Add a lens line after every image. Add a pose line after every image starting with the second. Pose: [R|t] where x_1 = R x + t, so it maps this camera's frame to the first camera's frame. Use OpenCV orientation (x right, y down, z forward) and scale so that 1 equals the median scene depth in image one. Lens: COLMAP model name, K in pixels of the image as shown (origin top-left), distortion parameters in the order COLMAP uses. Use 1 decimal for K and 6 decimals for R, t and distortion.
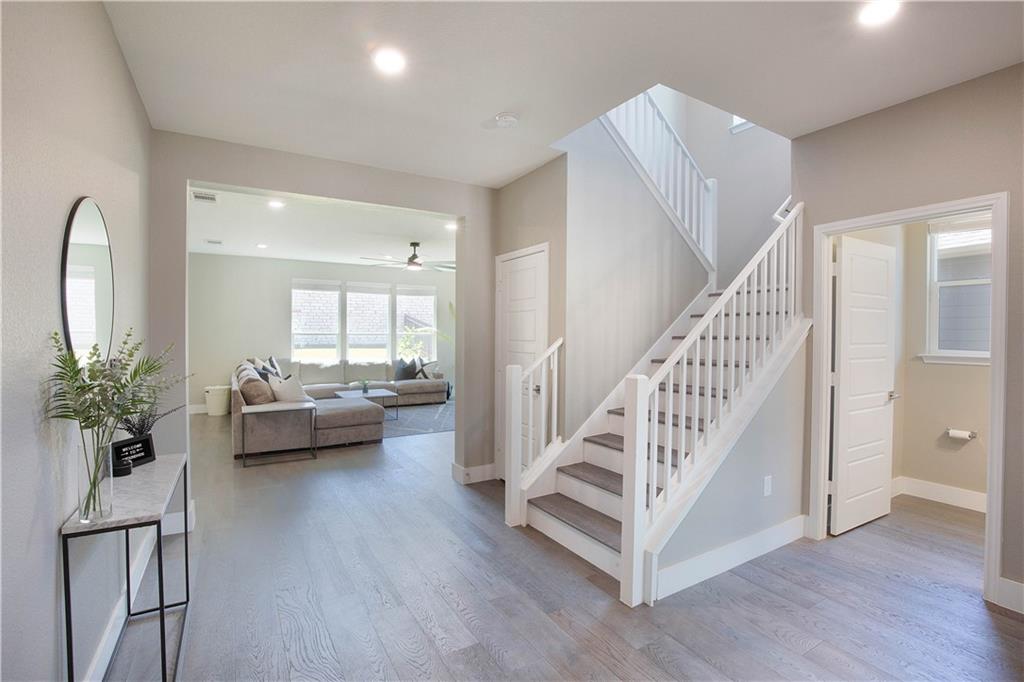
lens RADIAL K [[471.2, 0, 505.9], [0, 471.2, 339.9], [0, 0, 1]] dist [-0.034673, 0.002304]
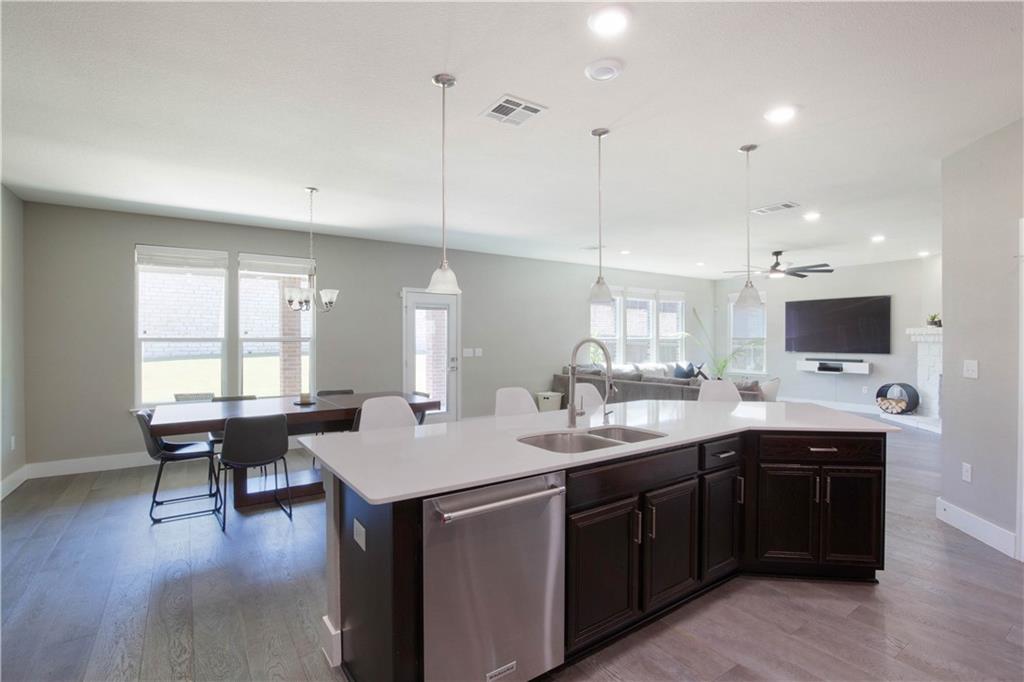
lens RADIAL K [[471.2, 0, 515.9], [0, 471.2, 337.2], [0, 0, 1]] dist [-0.034673, 0.002304]
pose [[0.997339, -0.010761, 0.072105, -0.710065], [0.011668, 0.999858, -0.012171, -0.008844], [-0.071964, 0.012980, 0.997323, 0.013237]]
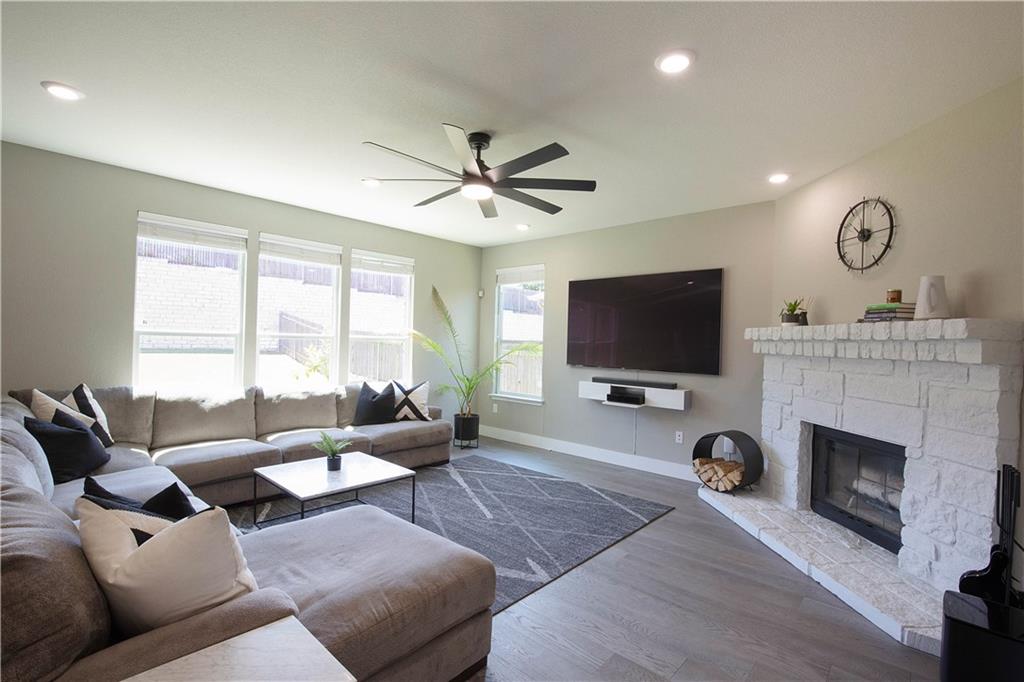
lens RADIAL K [[471.2, 0, 512.7], [0, 471.2, 337.5], [0, 0, 1]] dist [-0.034673, 0.002304]
pose [[0.955153, 0.018935, 0.295507, -0.245336], [-0.014156, 0.999732, -0.018303, -0.006192], [-0.295775, 0.013299, 0.955165, 0.476096]]
